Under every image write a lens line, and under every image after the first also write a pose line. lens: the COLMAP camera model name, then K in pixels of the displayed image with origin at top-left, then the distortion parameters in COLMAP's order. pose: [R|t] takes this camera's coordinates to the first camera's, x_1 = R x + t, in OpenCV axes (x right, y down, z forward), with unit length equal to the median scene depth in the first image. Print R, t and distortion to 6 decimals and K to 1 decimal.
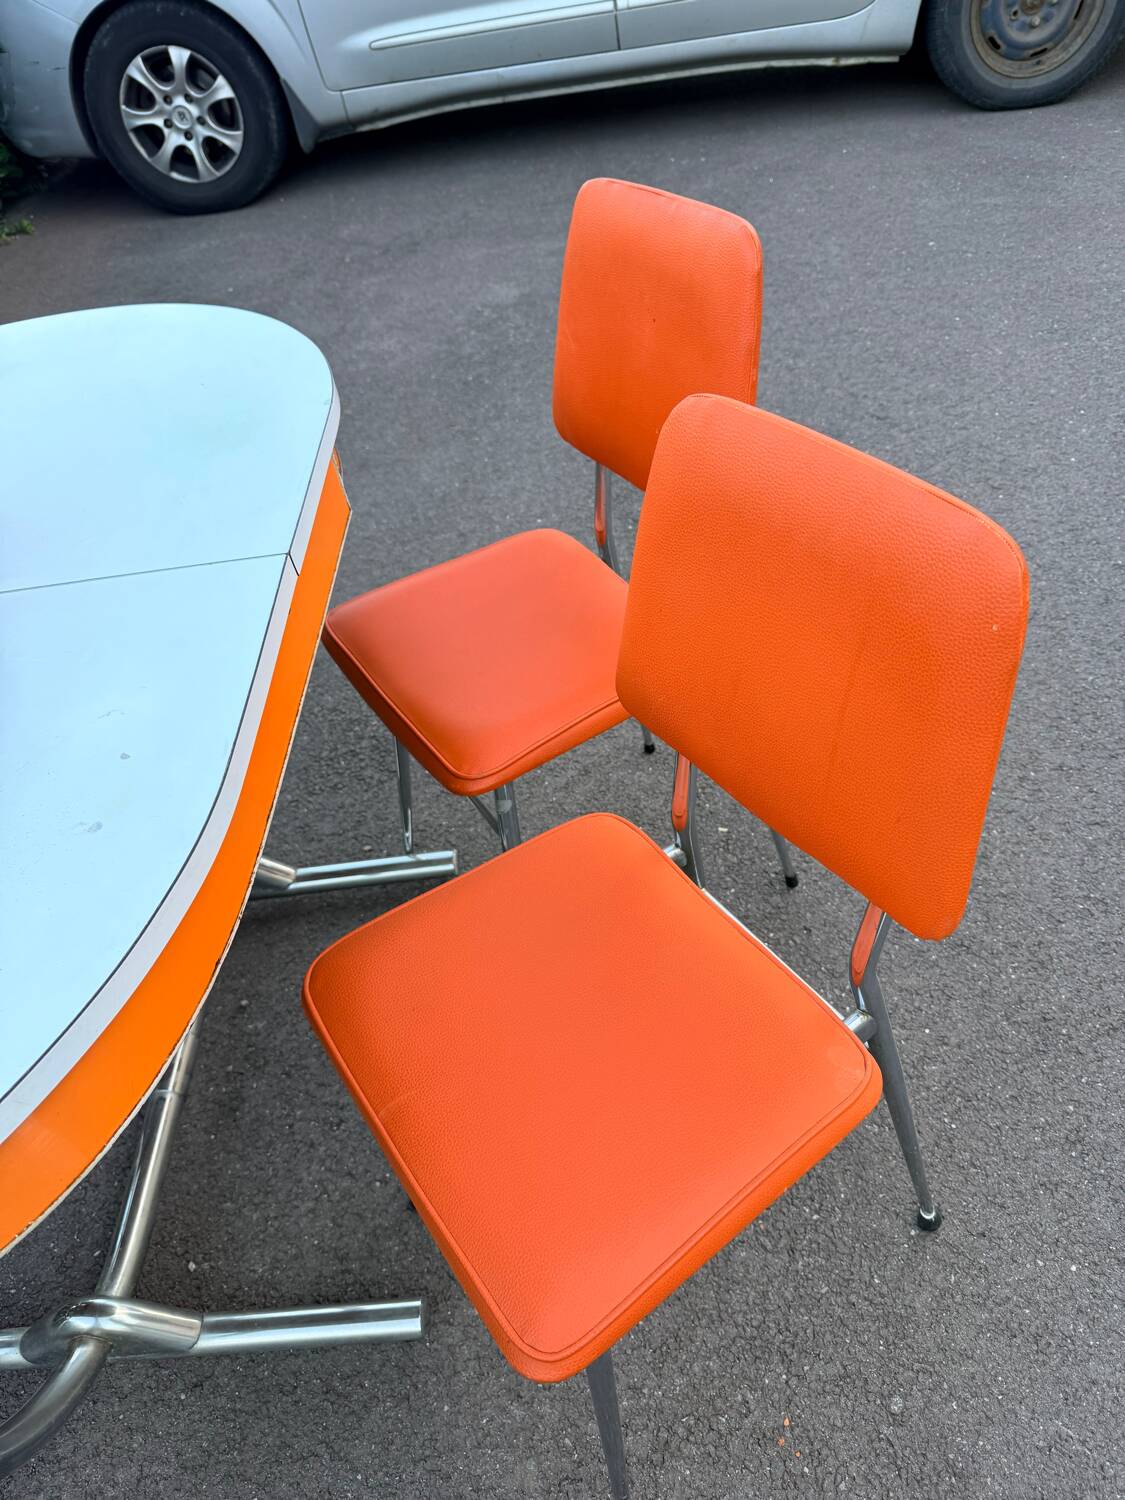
lens RADIAL K [[1077.9, 0, 586.2], [0, 1077.9, 745.0], [0, 0, 1]] dist [0.010513, -0.024212]
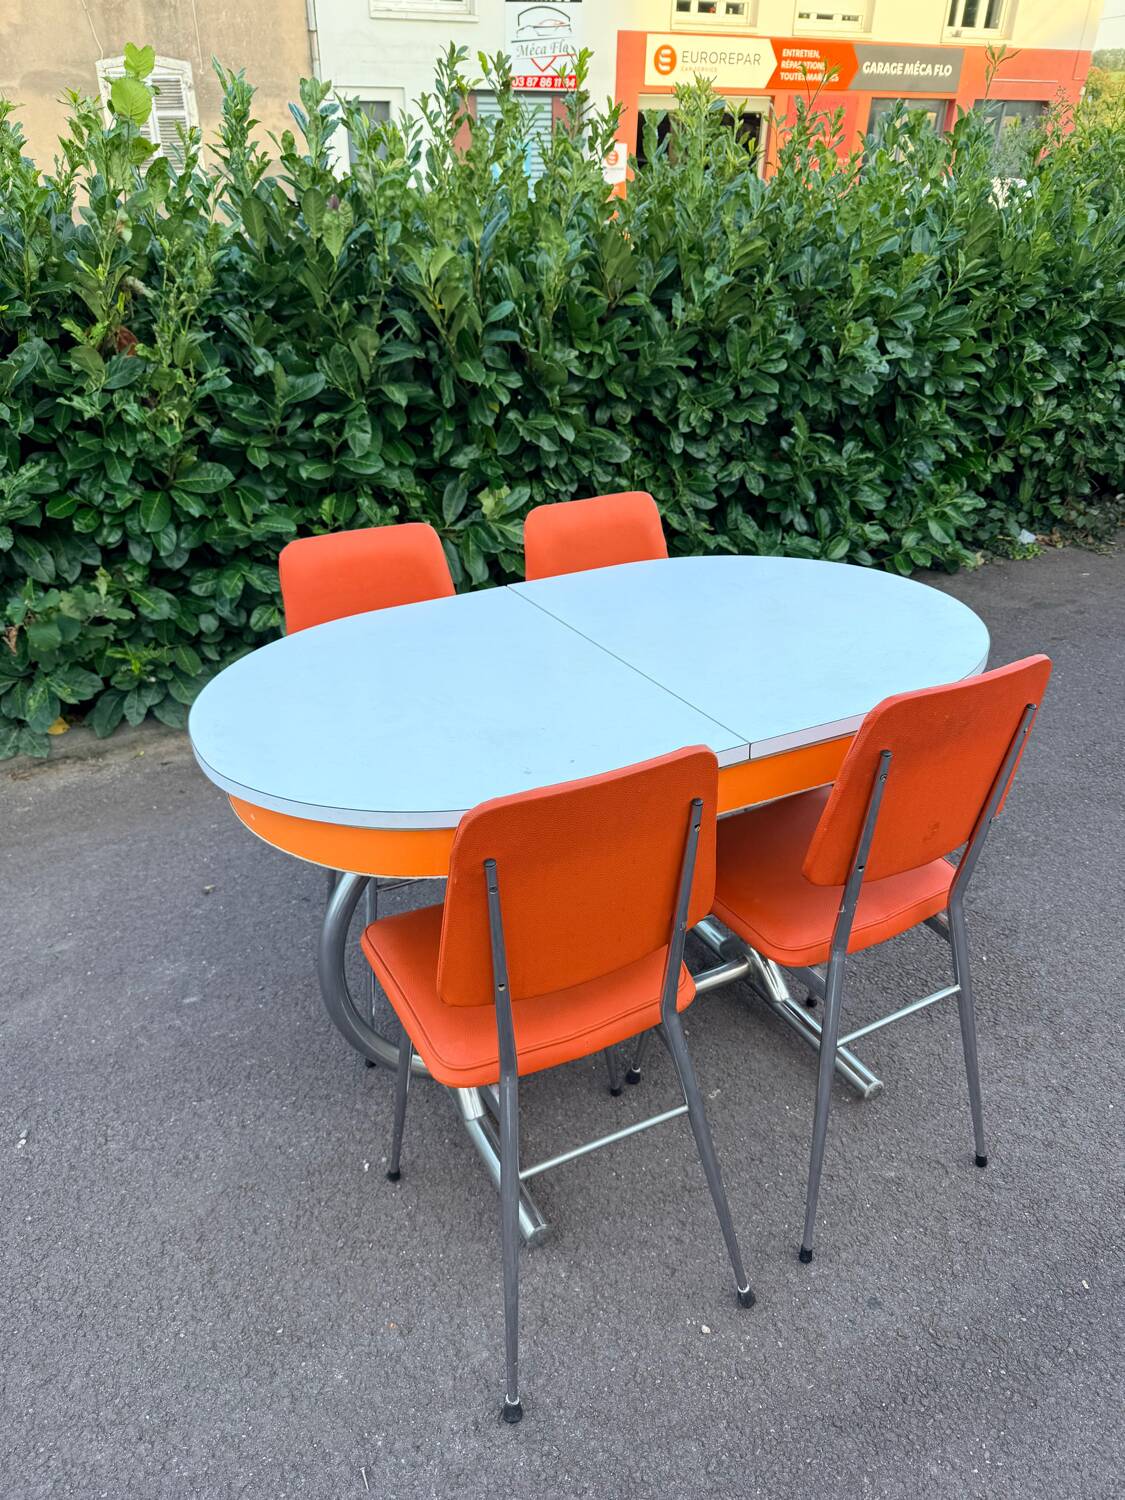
lens RADIAL K [[1077.9, 0, 563.9], [0, 1077.9, 752.2], [0, 0, 1]] dist [0.010513, -0.024212]
pose [[0.408715, 0.507065, -0.758839, 0.175431], [-0.643316, 0.749838, 0.154557, -0.050120], [0.647377, 0.425003, 0.632673, -0.035617]]
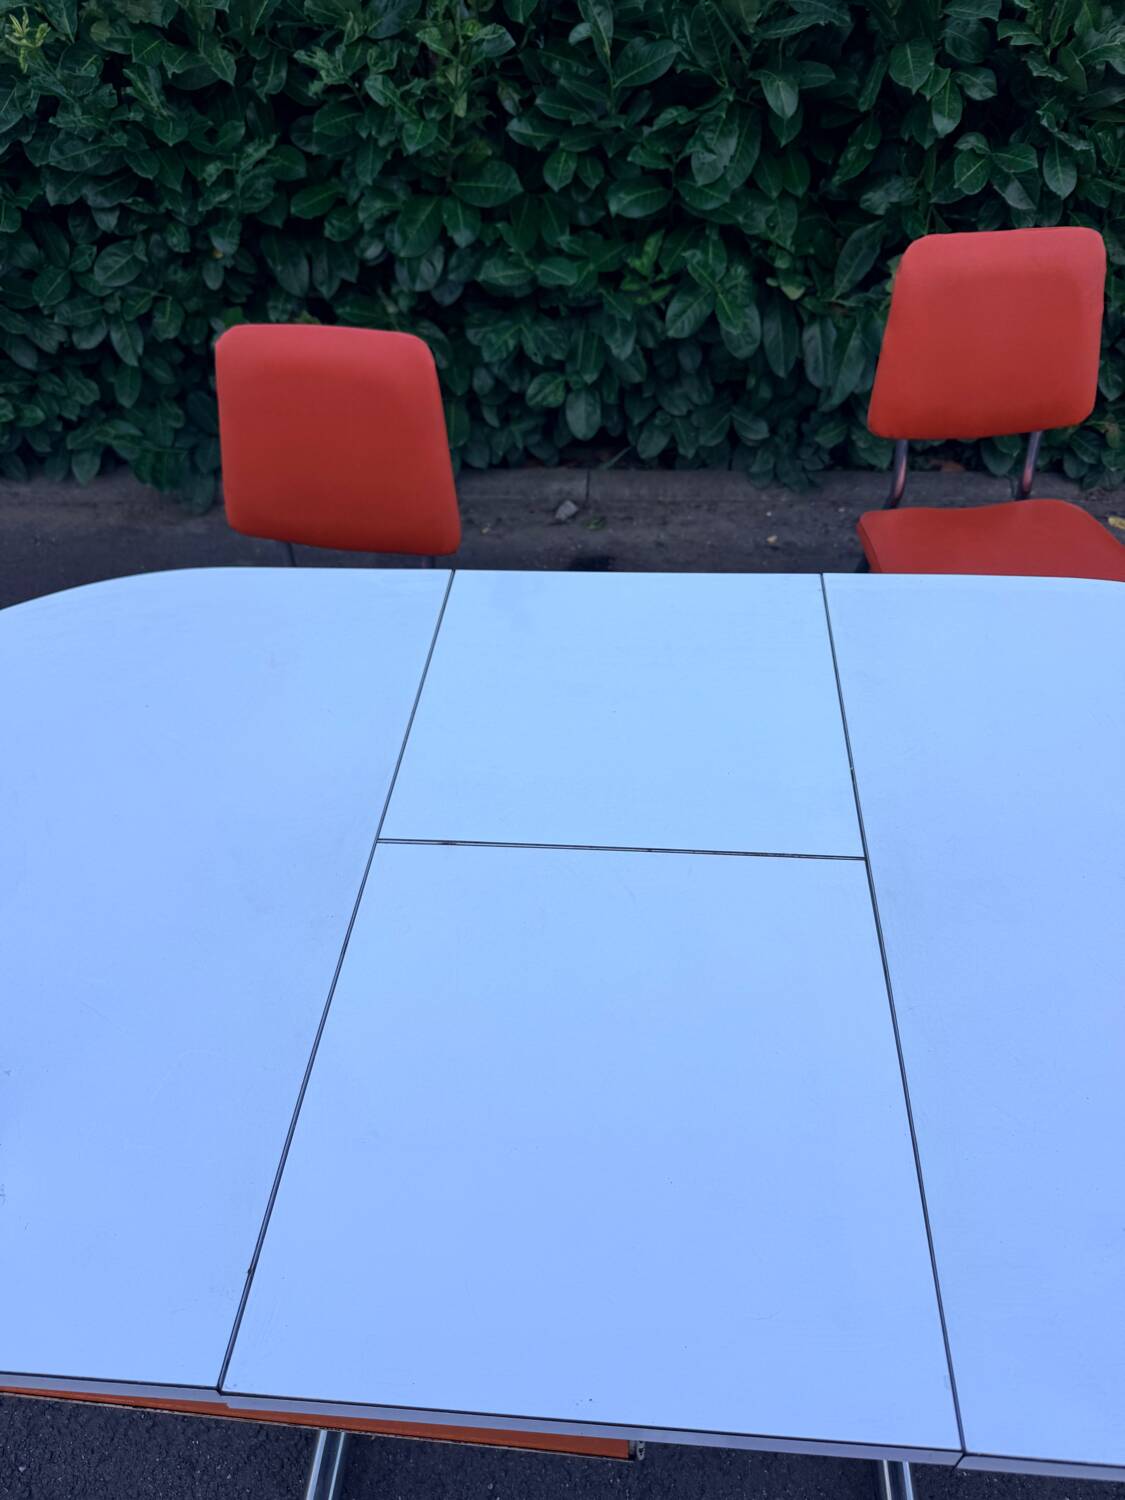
lens RADIAL K [[1077.9, 0, 550.8], [0, 1077.9, 768.2], [0, 0, 1]] dist [0.010513, -0.024212]
pose [[-0.109428, 0.779557, -0.616698, -0.031196], [-0.648433, 0.414245, 0.638699, -0.158781], [0.753366, 0.469778, 0.460160, 0.105527]]
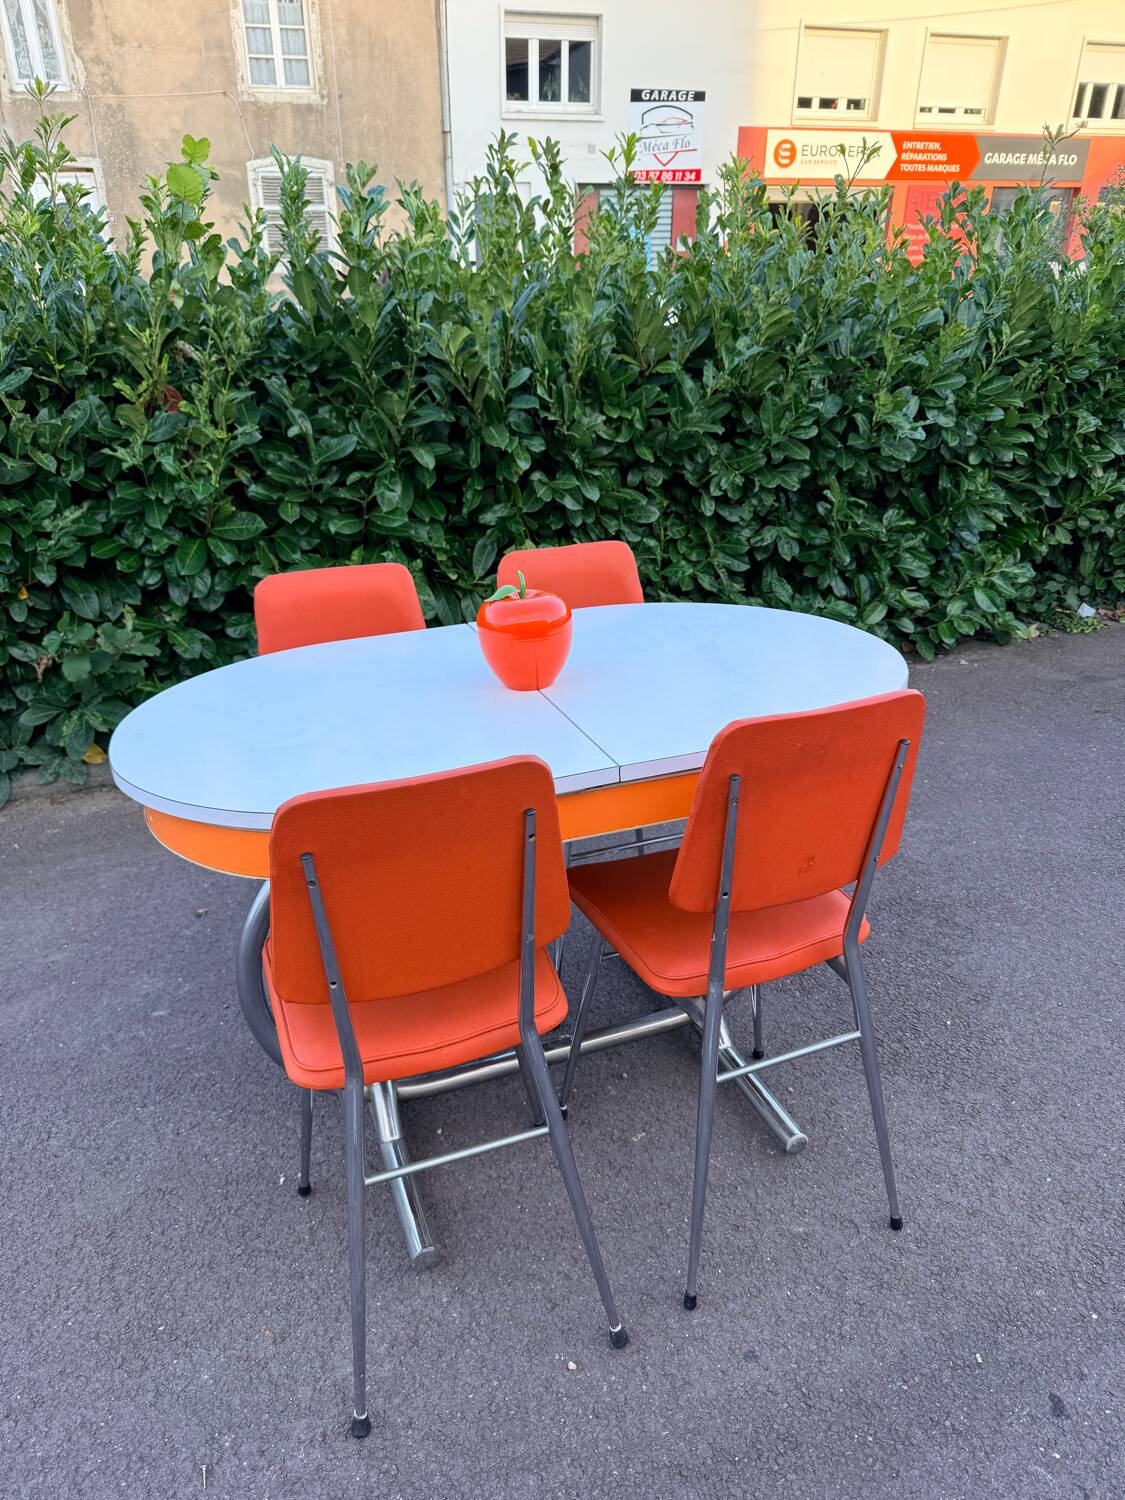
lens RADIAL K [[1077.9, 0, 571.8], [0, 1077.9, 754.0], [0, 0, 1]] dist [0.010513, -0.024212]
pose [[0.309804, 0.469889, -0.826575, 0.219670], [-0.659445, 0.732459, 0.169223, -0.089319], [0.684948, 0.492655, 0.536785, 0.018439]]
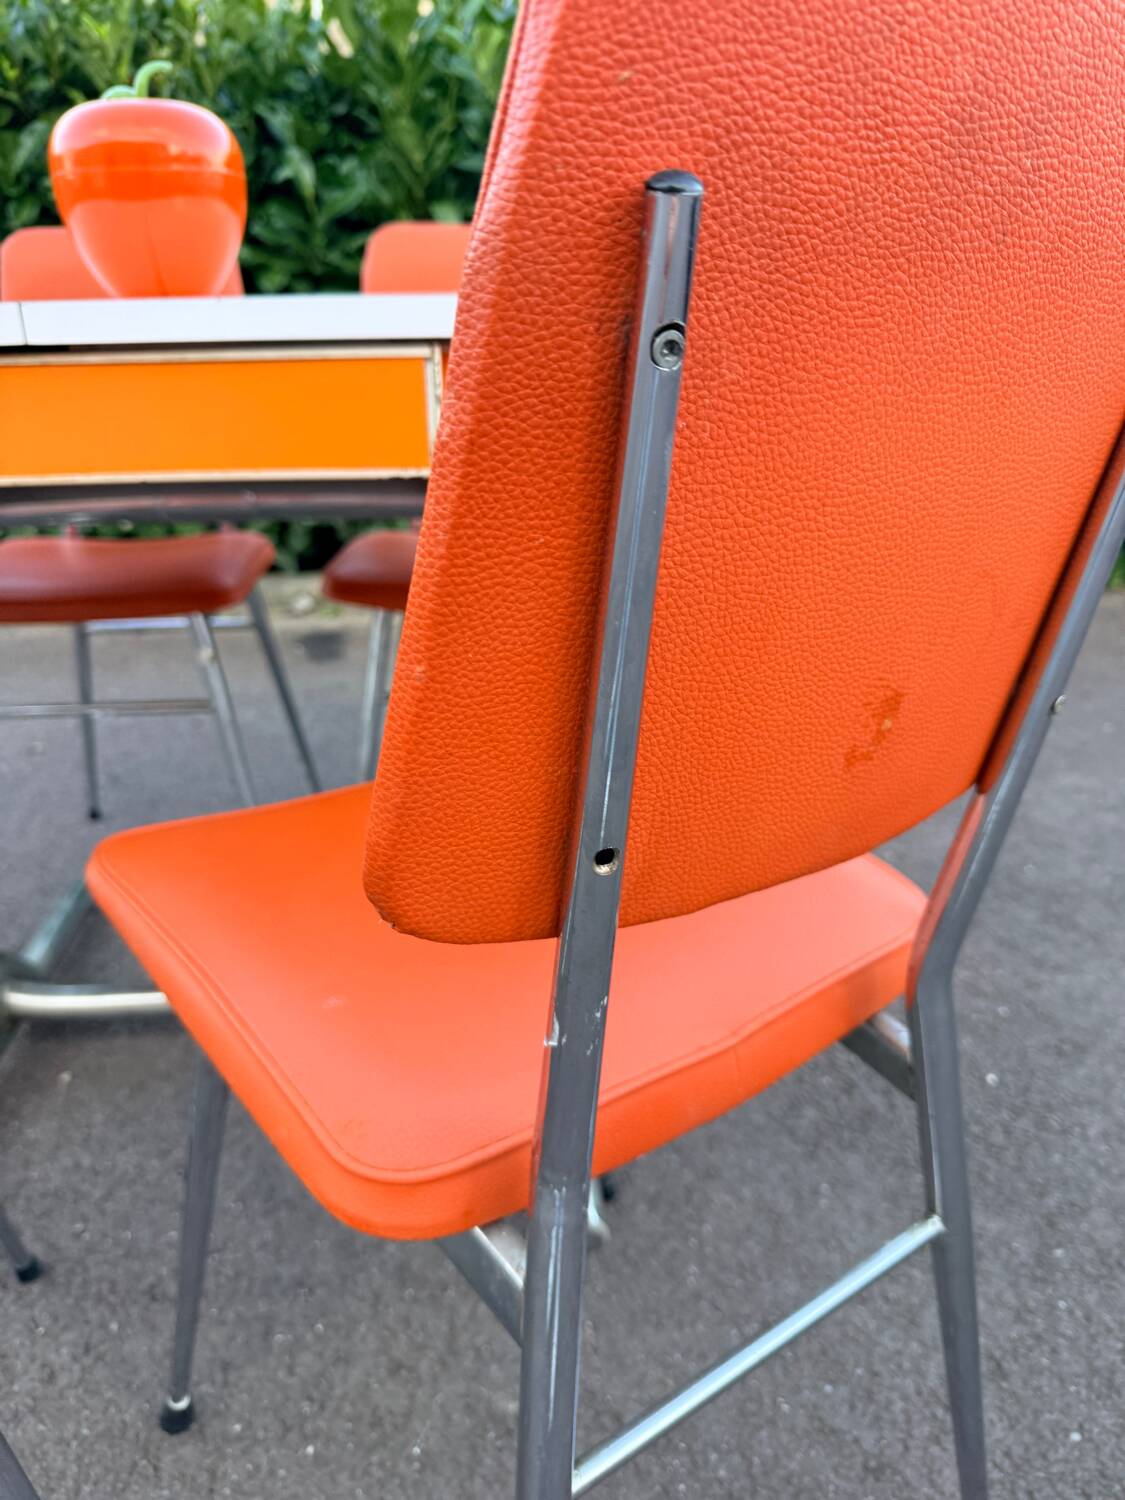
lens RADIAL K [[1077.9, 0, 553.4], [0, 1077.9, 751.5], [0, 0, 1]] dist [0.010513, -0.024212]
pose [[0.039226, 0.507665, -0.860661, 0.102352], [-0.688767, 0.637748, 0.344787, -0.101591], [0.723921, 0.579270, 0.374679, 0.251911]]
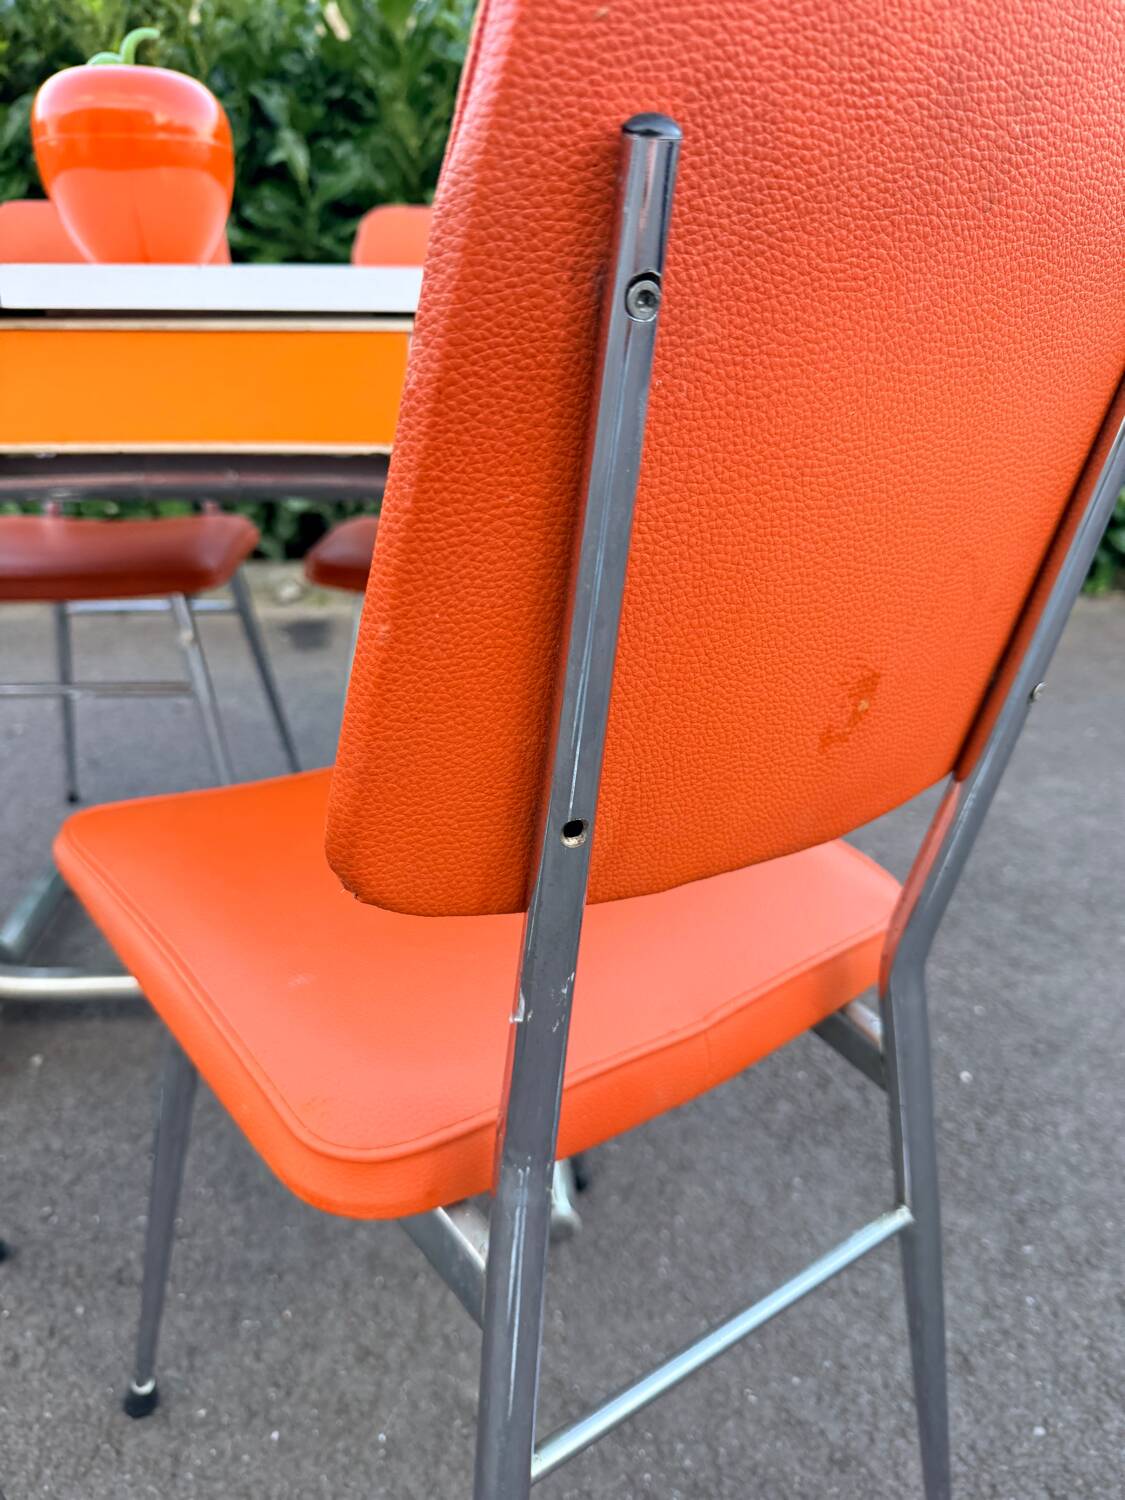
lens RADIAL K [[1077.9, 0, 556.7], [0, 1077.9, 759.2], [0, 0, 1]] dist [0.010513, -0.024212]
pose [[0.041749, 0.516035, -0.855549, 0.102175], [-0.706439, 0.620783, 0.339960, -0.100667], [0.706542, 0.590200, 0.390464, 0.254711]]
